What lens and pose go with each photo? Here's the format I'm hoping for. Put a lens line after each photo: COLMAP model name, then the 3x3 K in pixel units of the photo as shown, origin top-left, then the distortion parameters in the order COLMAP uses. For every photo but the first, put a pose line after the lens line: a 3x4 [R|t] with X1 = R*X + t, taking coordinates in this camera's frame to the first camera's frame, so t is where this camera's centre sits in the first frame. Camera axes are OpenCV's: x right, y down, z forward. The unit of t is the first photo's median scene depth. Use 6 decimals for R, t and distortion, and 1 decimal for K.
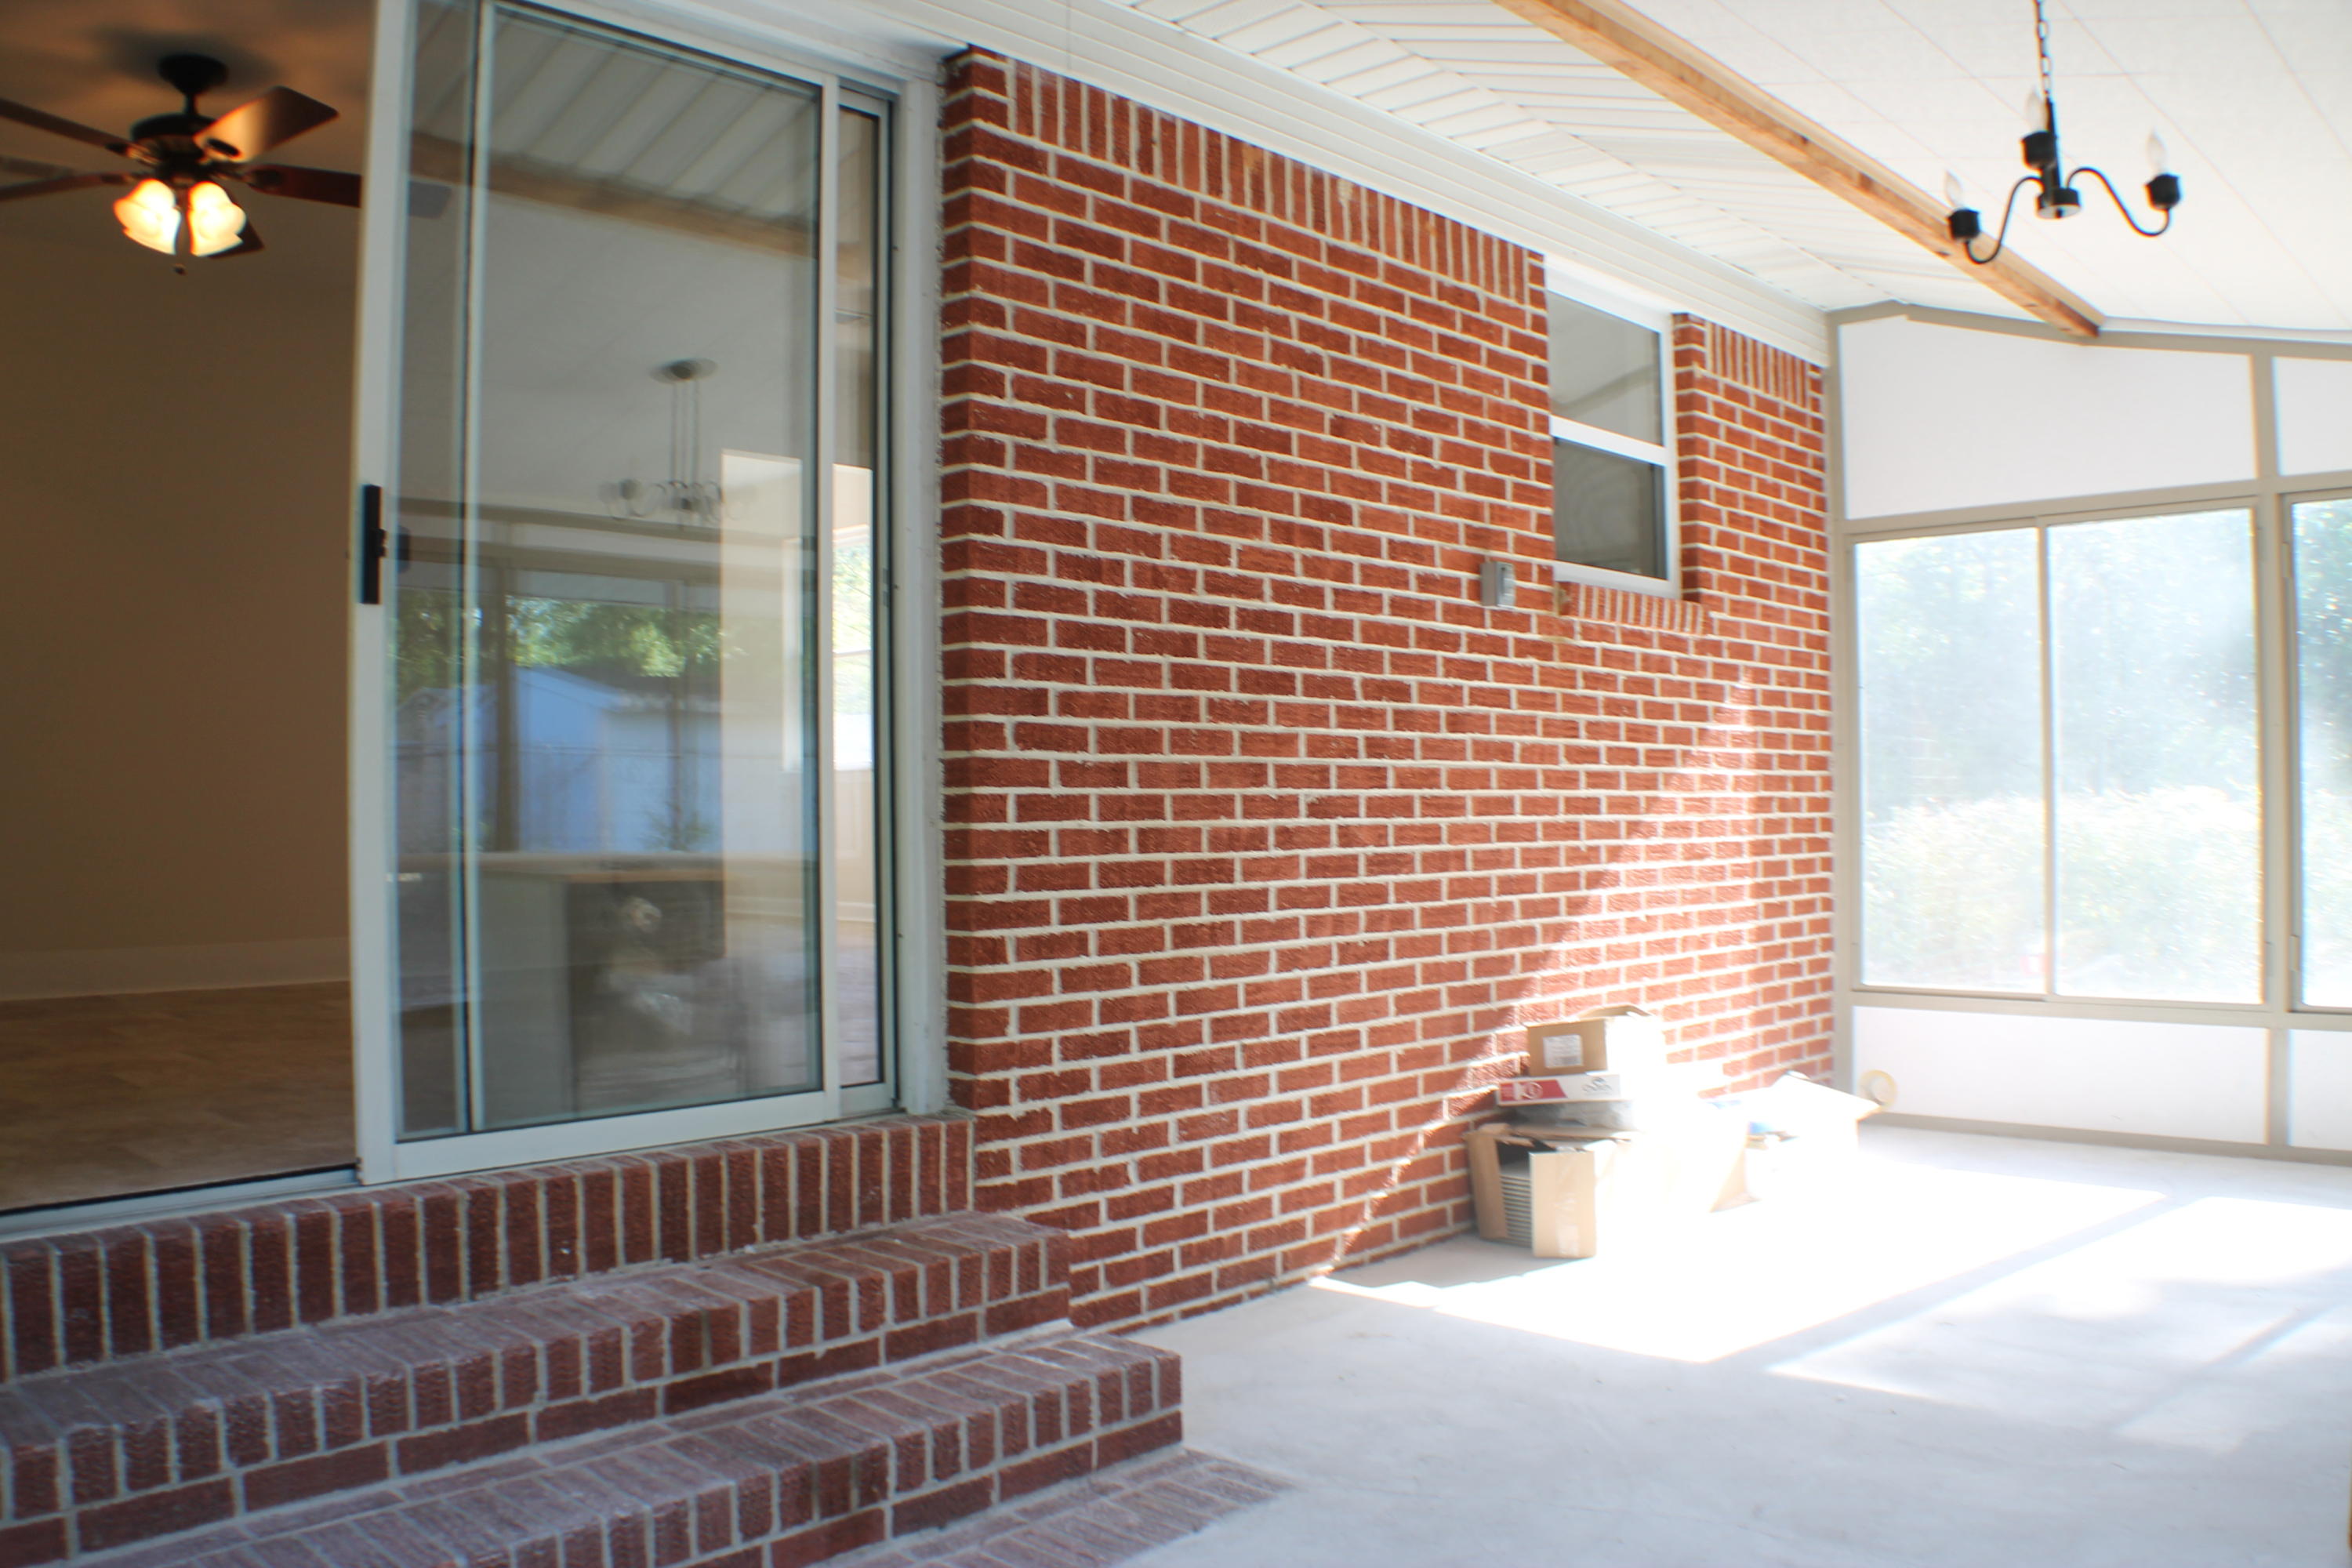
lens RADIAL K [[1854.9, 0, 1172.9], [0, 1854.9, 794.8], [0, 0, 1]] dist [-0.196323, 0.067024]
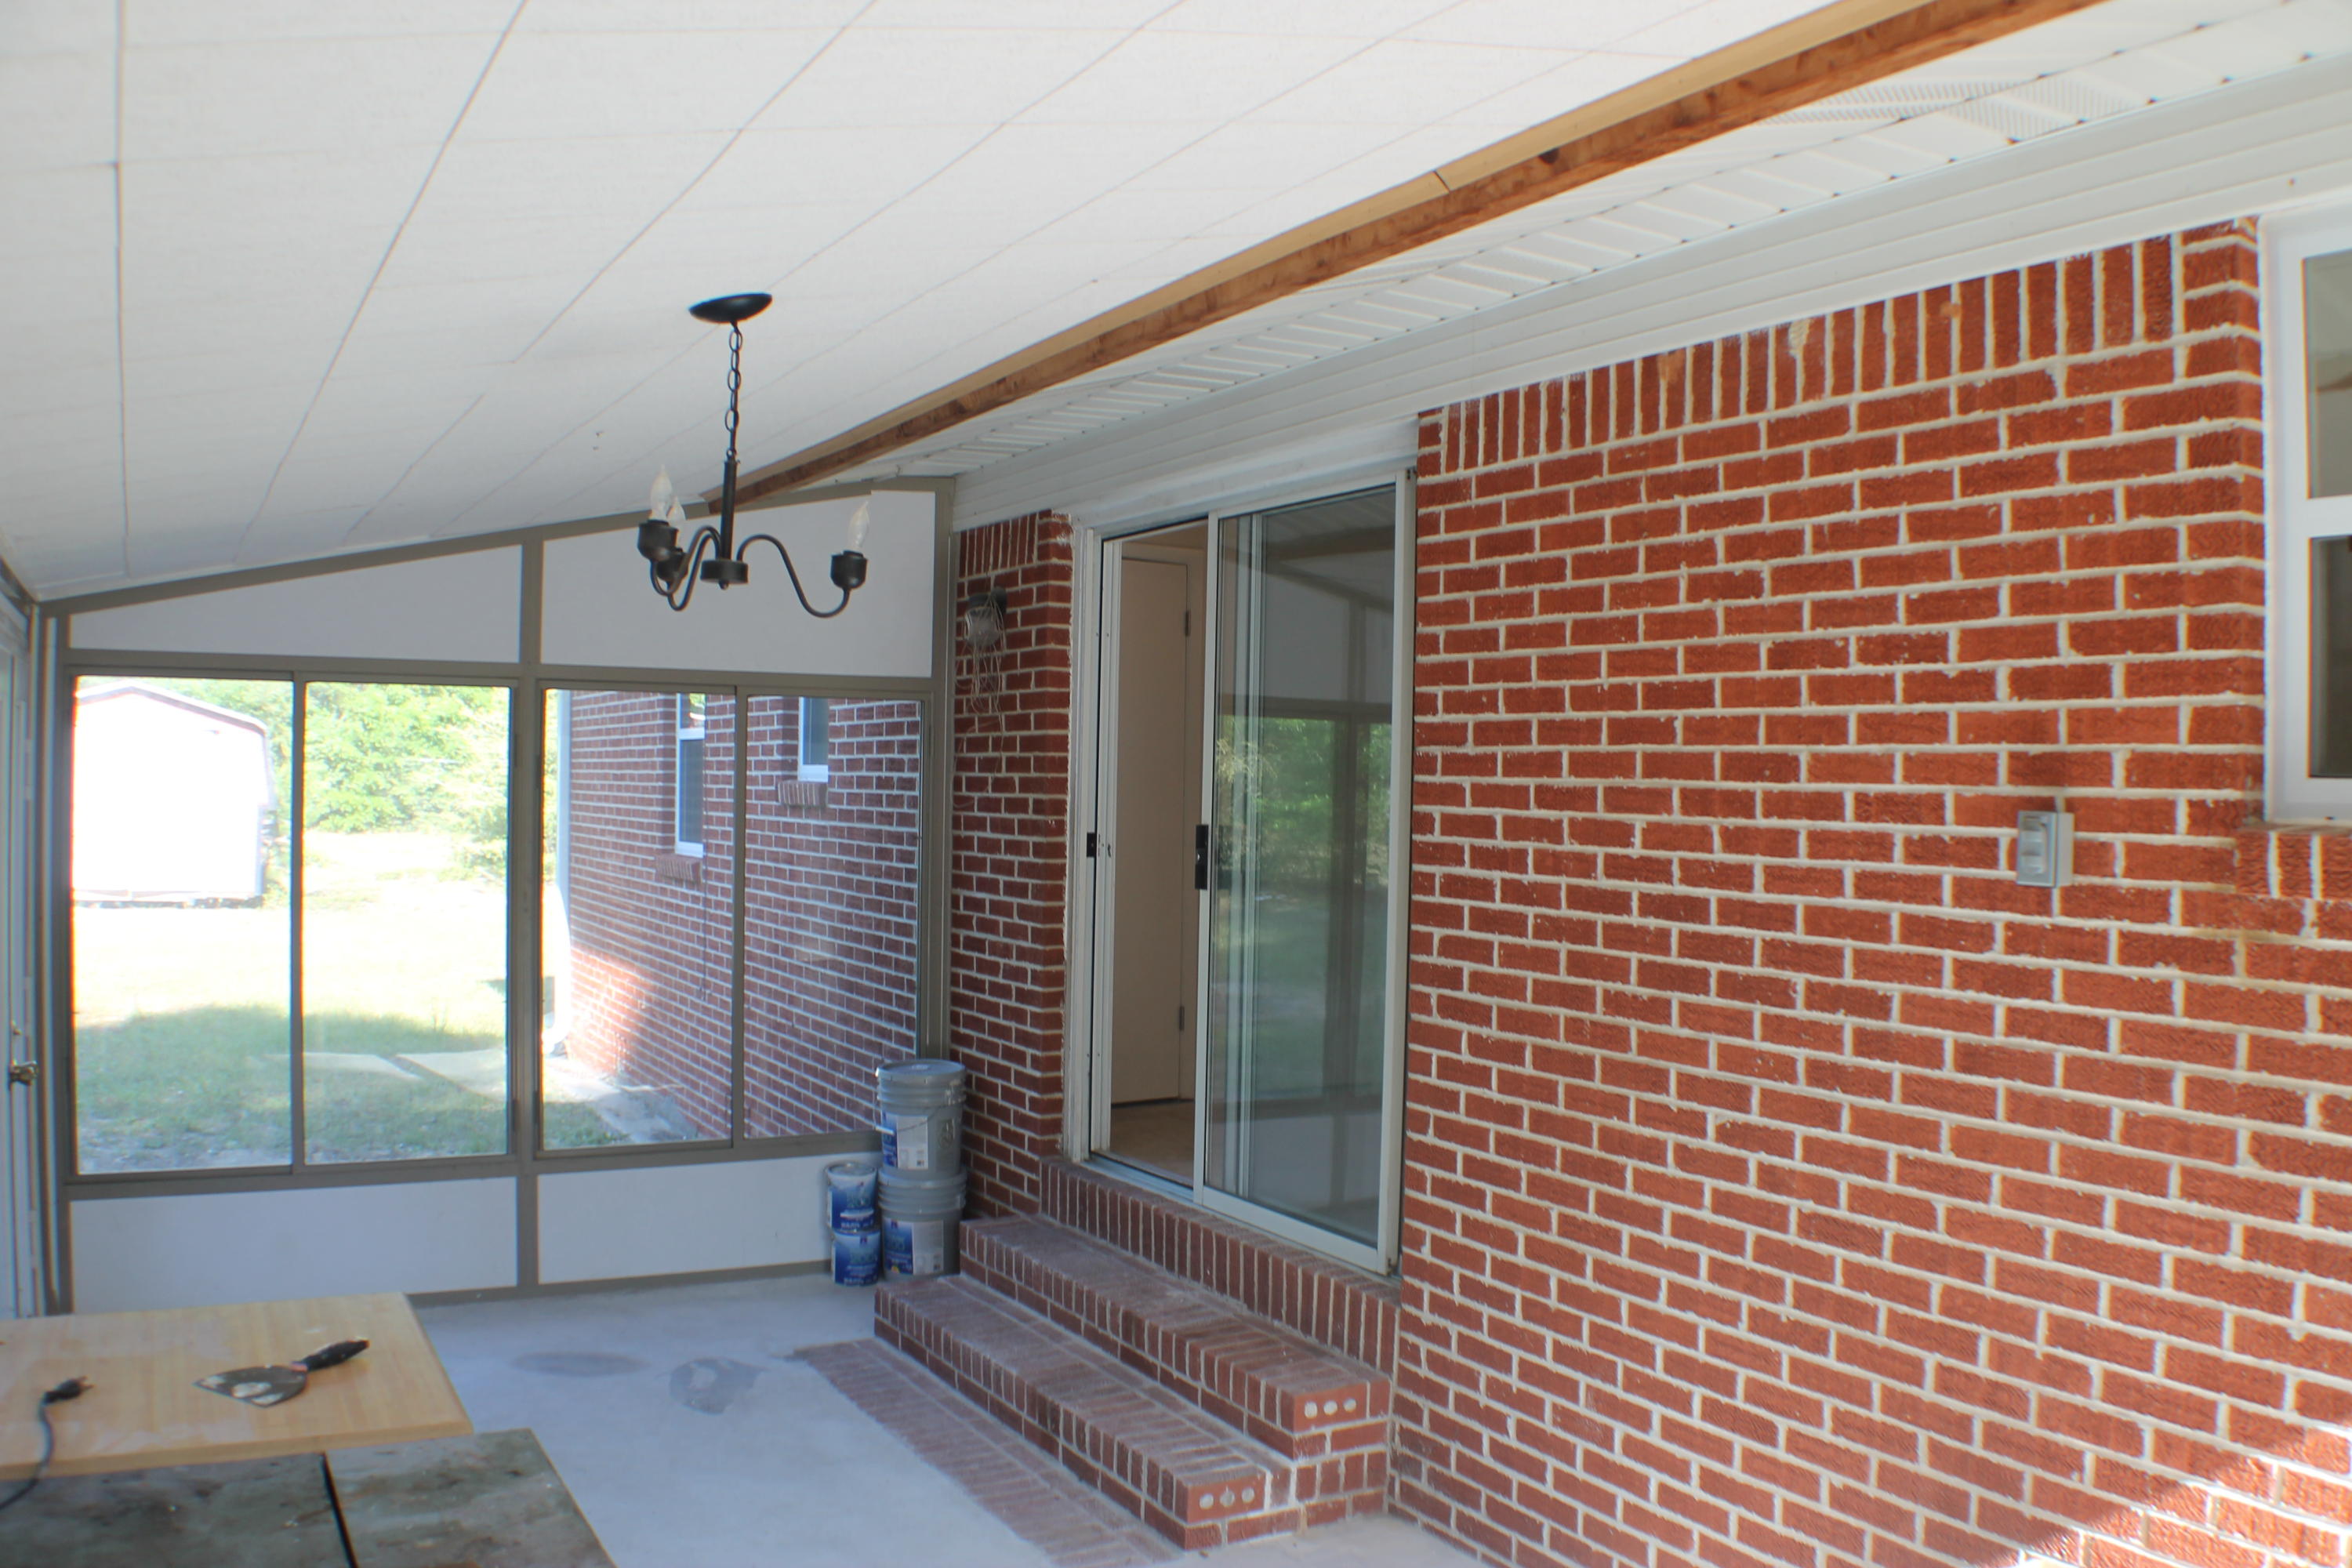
lens RADIAL K [[1854.9, 0, 1172.9], [0, 1854.9, 794.8], [0, 0, 1]] dist [-0.196323, 0.067024]
pose [[-0.263985, 0.013108, -0.964438, 0.956069], [-0.006546, 0.999860, 0.015381, -0.160893], [0.964505, 0.010373, -0.263862, 1.013491]]
